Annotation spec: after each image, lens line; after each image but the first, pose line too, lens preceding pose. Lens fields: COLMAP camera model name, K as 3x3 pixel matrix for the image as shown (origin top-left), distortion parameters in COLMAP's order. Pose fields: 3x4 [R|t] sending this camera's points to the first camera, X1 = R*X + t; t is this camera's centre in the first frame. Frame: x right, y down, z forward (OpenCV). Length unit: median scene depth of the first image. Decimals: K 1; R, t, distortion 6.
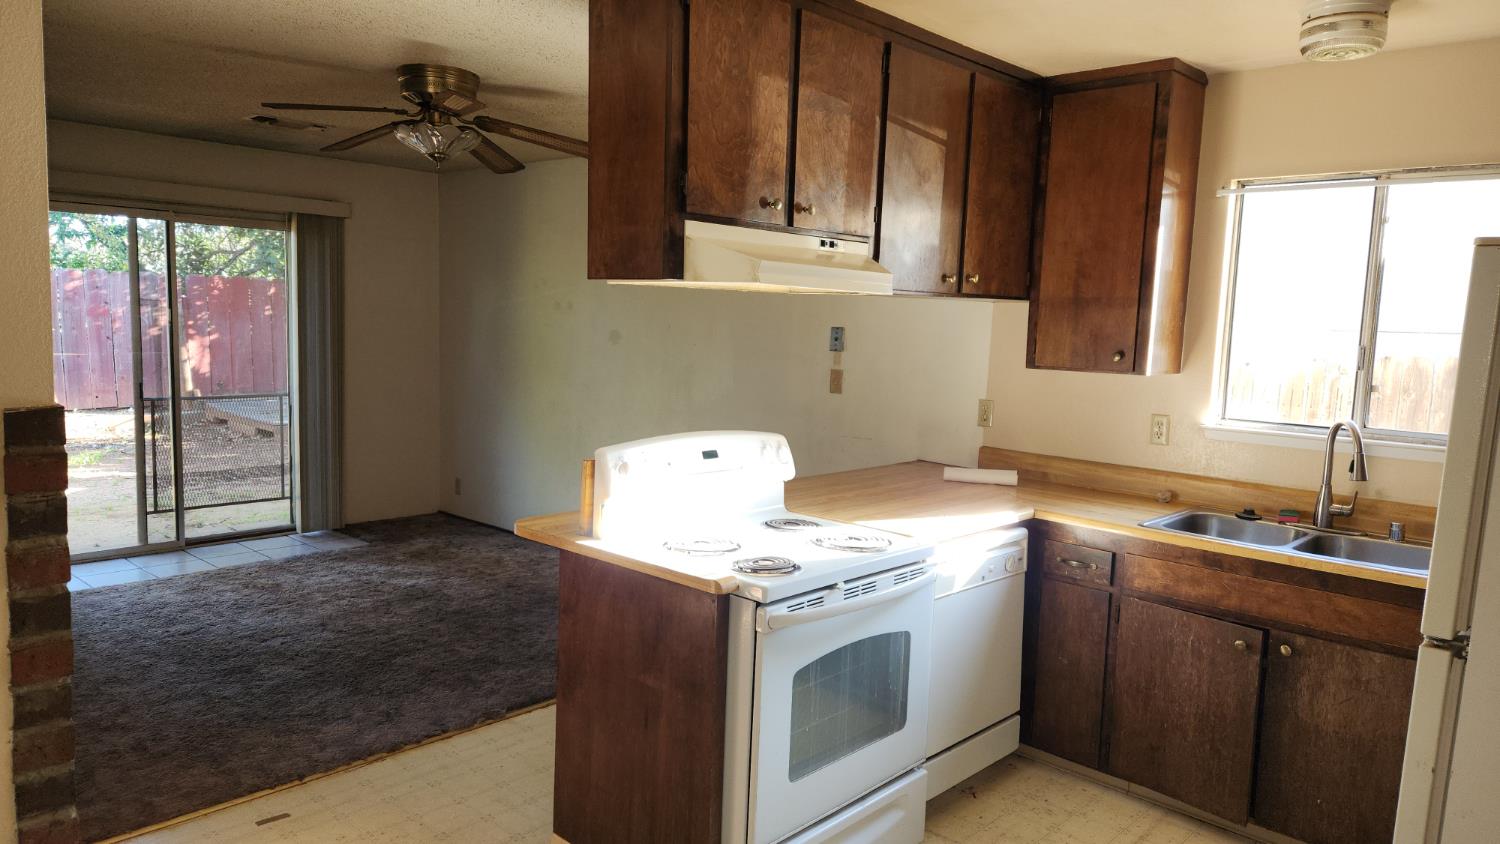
lens RADIAL K [[1069.4, 0, 729.2], [0, 1069.4, 424.8], [0, 0, 1]] dist [0.090531, -0.099126]
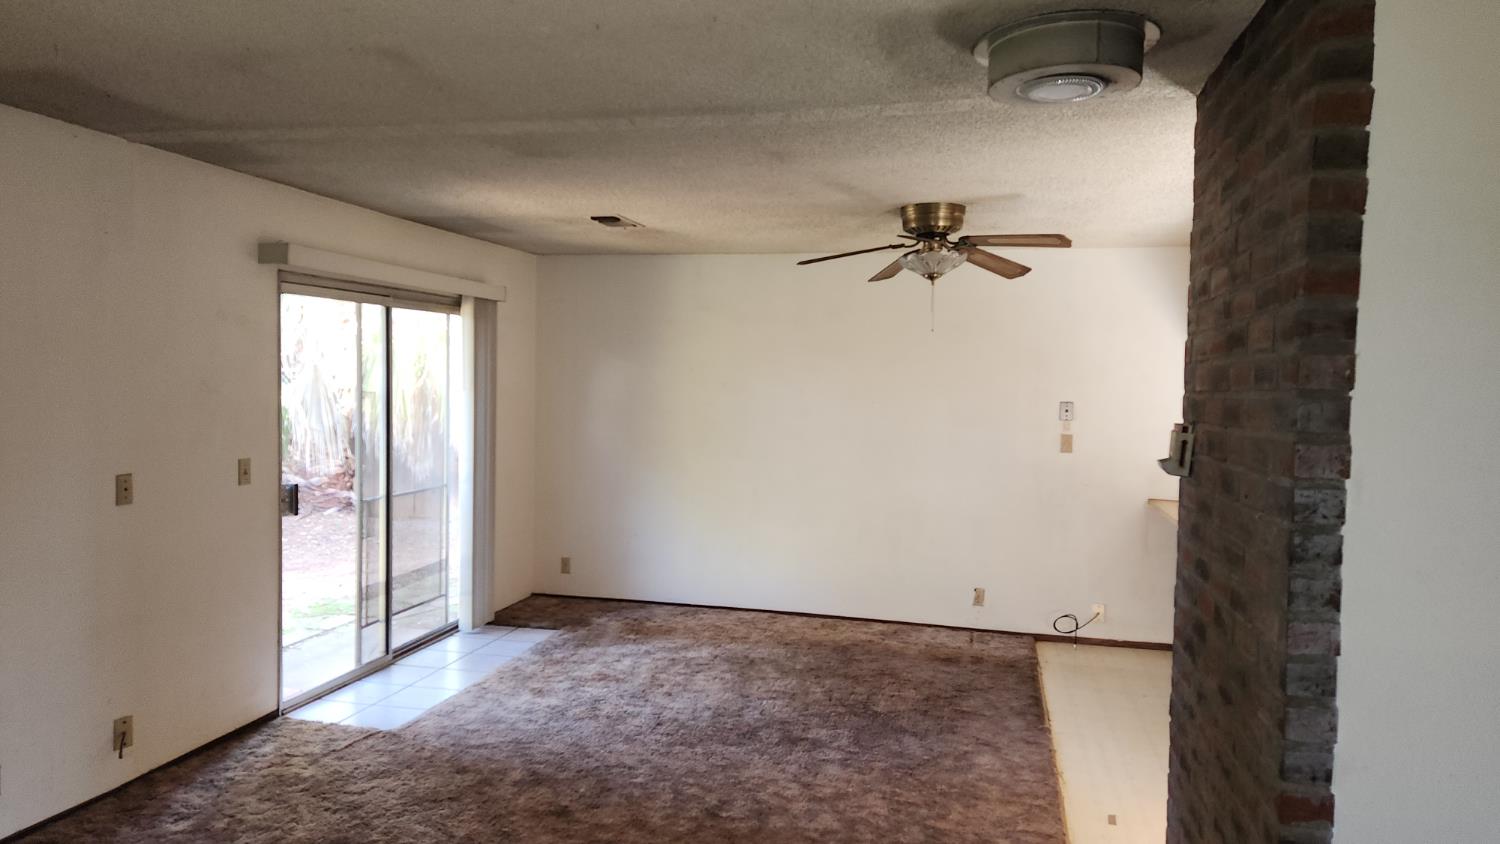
lens RADIAL K [[1069.4, 0, 729.2], [0, 1069.4, 424.8], [0, 0, 1]] dist [0.090531, -0.099126]
pose [[0.865861, -0.045710, 0.498193, -0.822692], [0.066463, 0.997500, -0.023990, -0.053480], [-0.495851, 0.053883, 0.866734, 0.063652]]
